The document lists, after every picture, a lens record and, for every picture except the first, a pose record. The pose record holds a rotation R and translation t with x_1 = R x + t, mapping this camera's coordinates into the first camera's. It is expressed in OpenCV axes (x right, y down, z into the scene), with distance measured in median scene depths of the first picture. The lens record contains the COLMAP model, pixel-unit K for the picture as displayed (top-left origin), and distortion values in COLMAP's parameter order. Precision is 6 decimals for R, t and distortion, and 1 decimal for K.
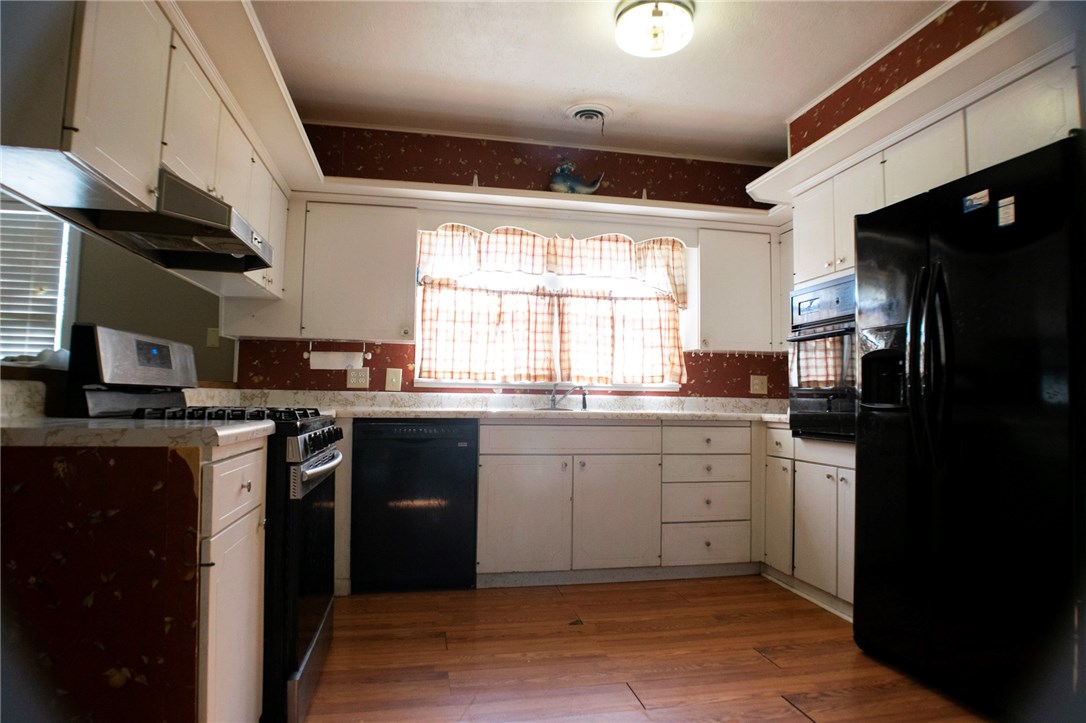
lens RADIAL K [[632.1, 0, 543.0], [0, 632.1, 361.5], [0, 0, 1]] dist [-0.077773, 0.027835]
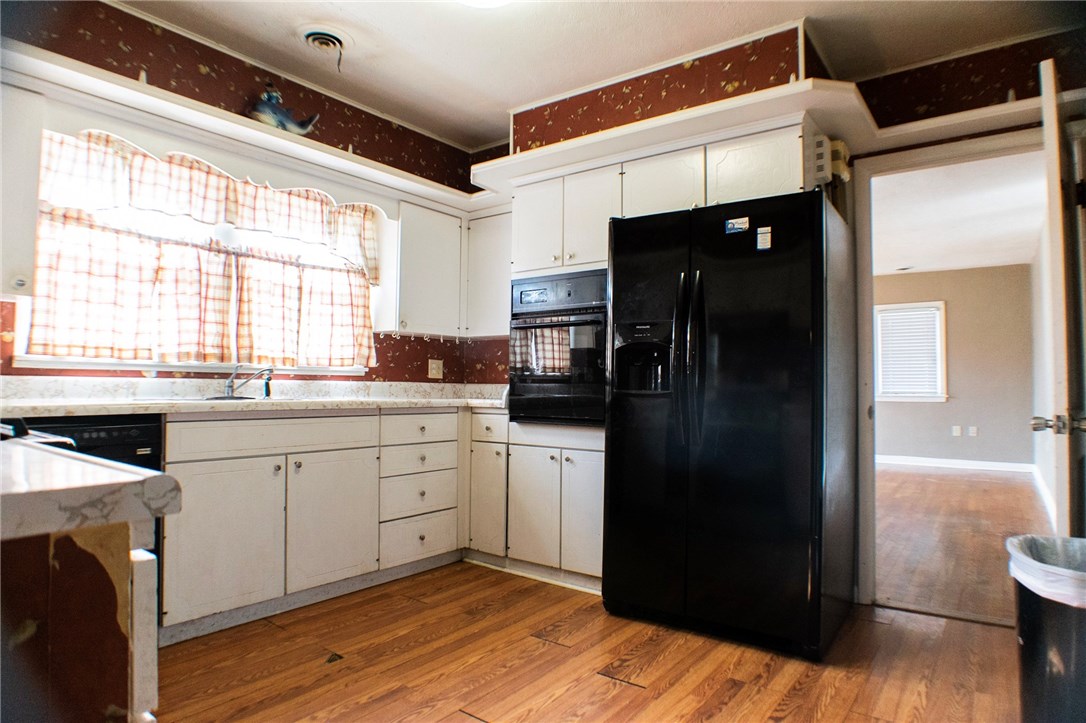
lens RADIAL K [[632.1, 0, 543.0], [0, 632.1, 361.5], [0, 0, 1]] dist [-0.077773, 0.027835]
pose [[0.743355, 0.018155, 0.668650, -0.228195], [-0.039147, 0.999099, 0.016393, 0.002533], [-0.667750, -0.038361, 0.743396, 0.175159]]
